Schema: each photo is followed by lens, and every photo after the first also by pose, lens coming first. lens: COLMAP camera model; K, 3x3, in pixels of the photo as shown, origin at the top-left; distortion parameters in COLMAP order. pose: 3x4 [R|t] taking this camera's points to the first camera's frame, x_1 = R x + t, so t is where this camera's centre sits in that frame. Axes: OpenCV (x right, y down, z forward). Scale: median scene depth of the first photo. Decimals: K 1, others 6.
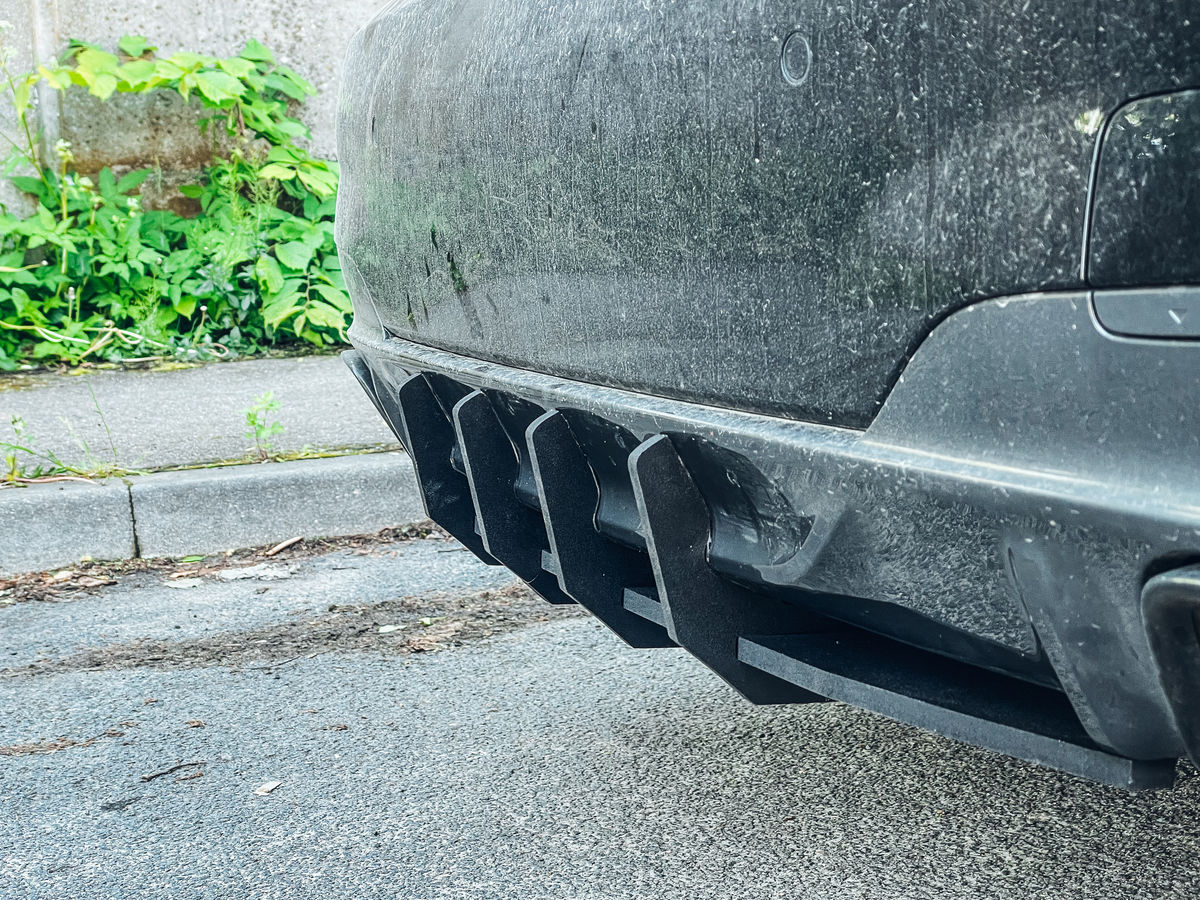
lens RADIAL K [[1808.2, 0, 600.0], [0, 1808.2, 450.0], [0, 0, 1]] dist [0.169565, -0.955428]
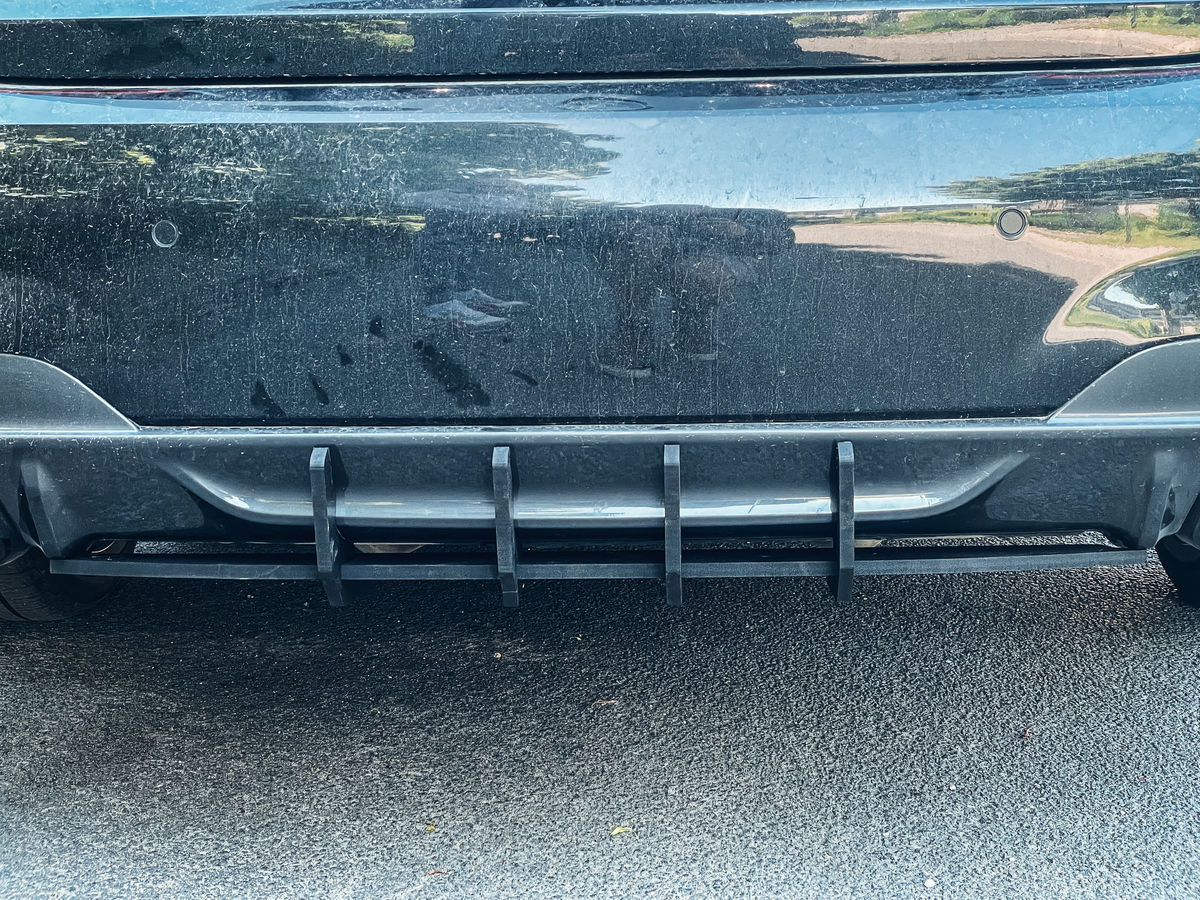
lens RADIAL K [[1800.1, 0, 614.7], [0, 1800.1, 449.2], [0, 0, 1]] dist [0.156750, -0.792671]
pose [[0.429505, -0.093599, 0.898201, -0.296383], [0.125290, 0.991172, 0.043376, -0.019408], [-0.894331, 0.093905, 0.437440, 0.097859]]
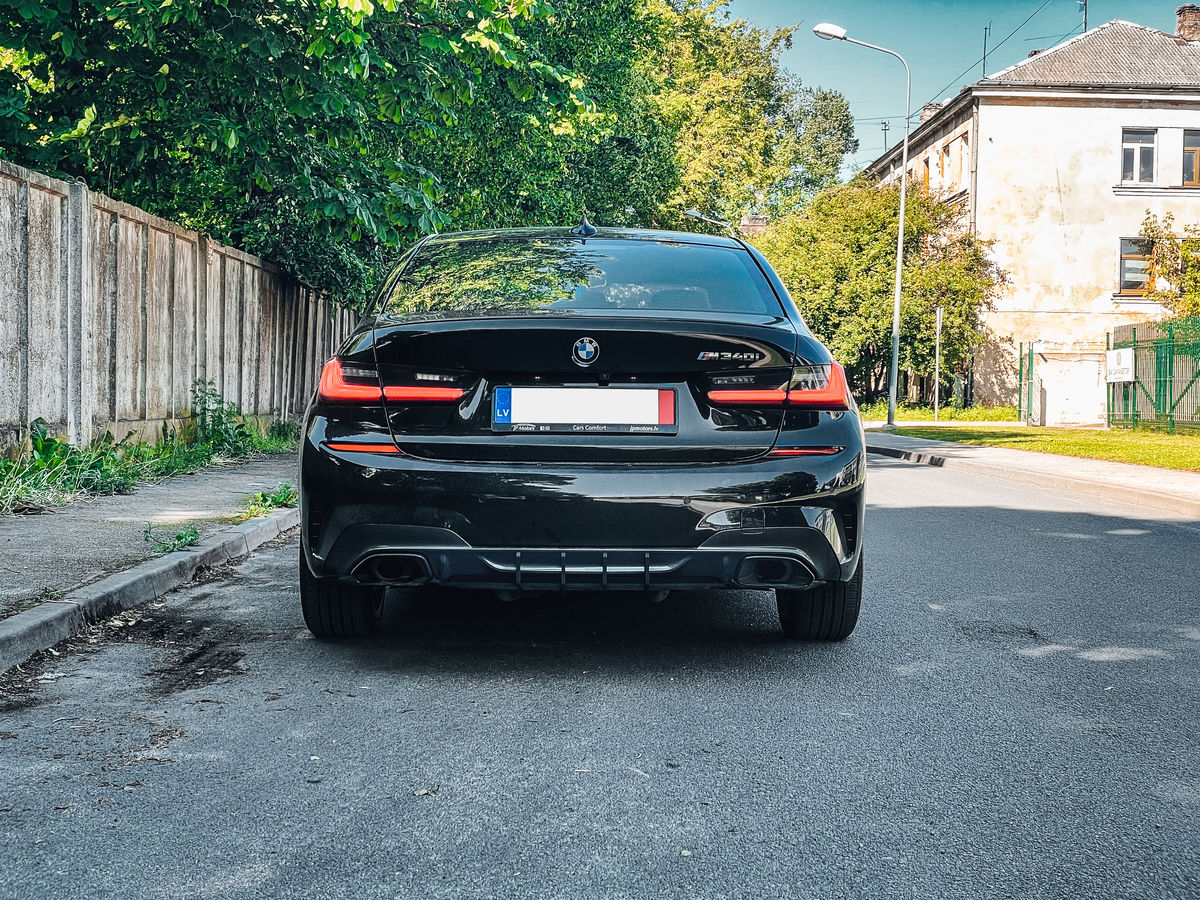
lens RADIAL K [[1808.2, 0, 600.0], [0, 1808.2, 450.0], [0, 0, 1]] dist [0.169565, -0.955428]
pose [[0.383622, 0.006188, 0.923469, -1.223769], [0.108273, 0.992780, -0.051631, -0.011663], [-0.917121, 0.119793, 0.380182, -0.278036]]
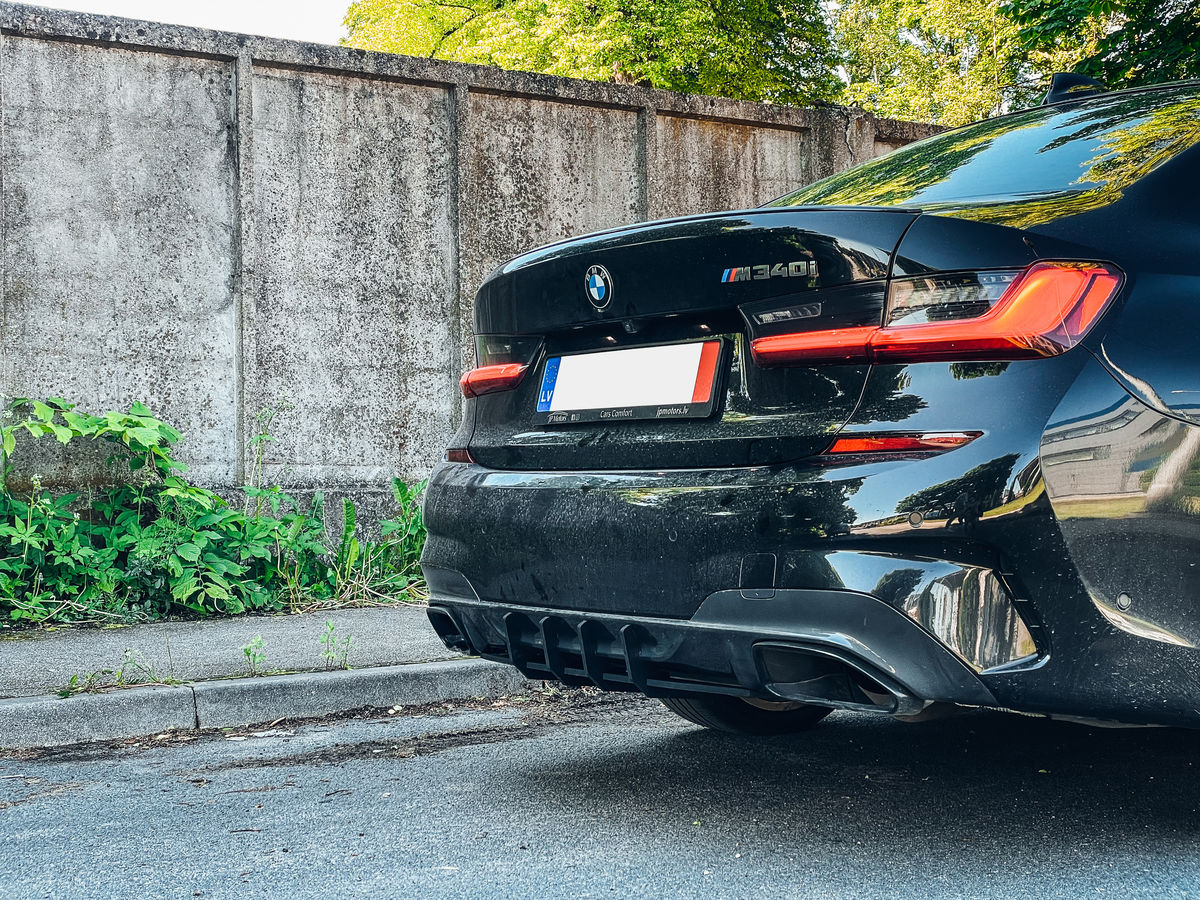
lens RADIAL K [[1808.2, 0, 600.0], [0, 1808.2, 450.0], [0, 0, 1]] dist [0.169565, -0.955428]
pose [[0.974604, 0.027560, 0.222235, -0.175615], [0.007031, 0.988142, -0.153379, 0.042506], [-0.223827, 0.151046, 0.962853, -0.540996]]
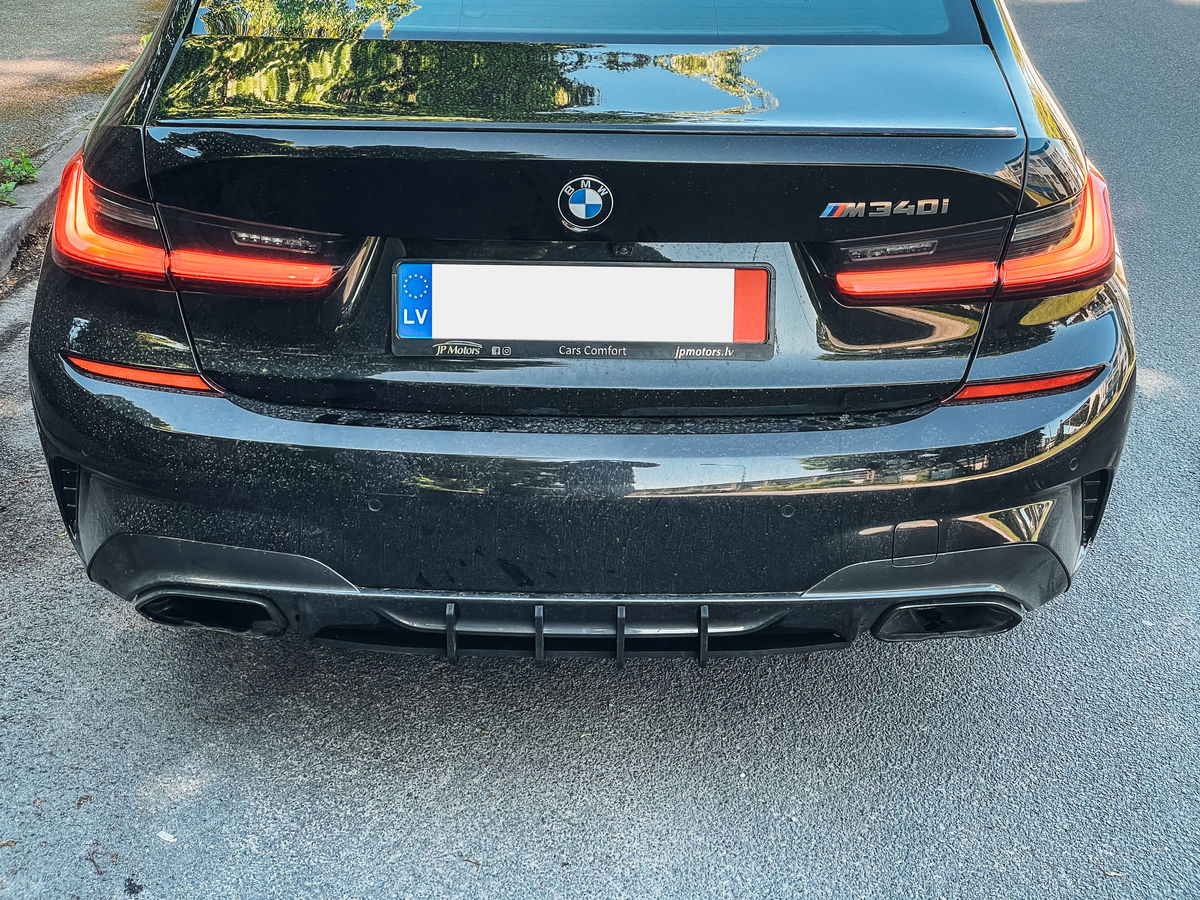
lens RADIAL K [[1808.2, 0, 600.0], [0, 1808.2, 450.0], [0, 0, 1]] dist [0.169565, -0.955428]
pose [[0.392123, -0.303683, 0.868341, -0.569167], [0.102038, 0.952472, 0.287028, -0.252510], [-0.914236, -0.023947, 0.404473, -0.032427]]
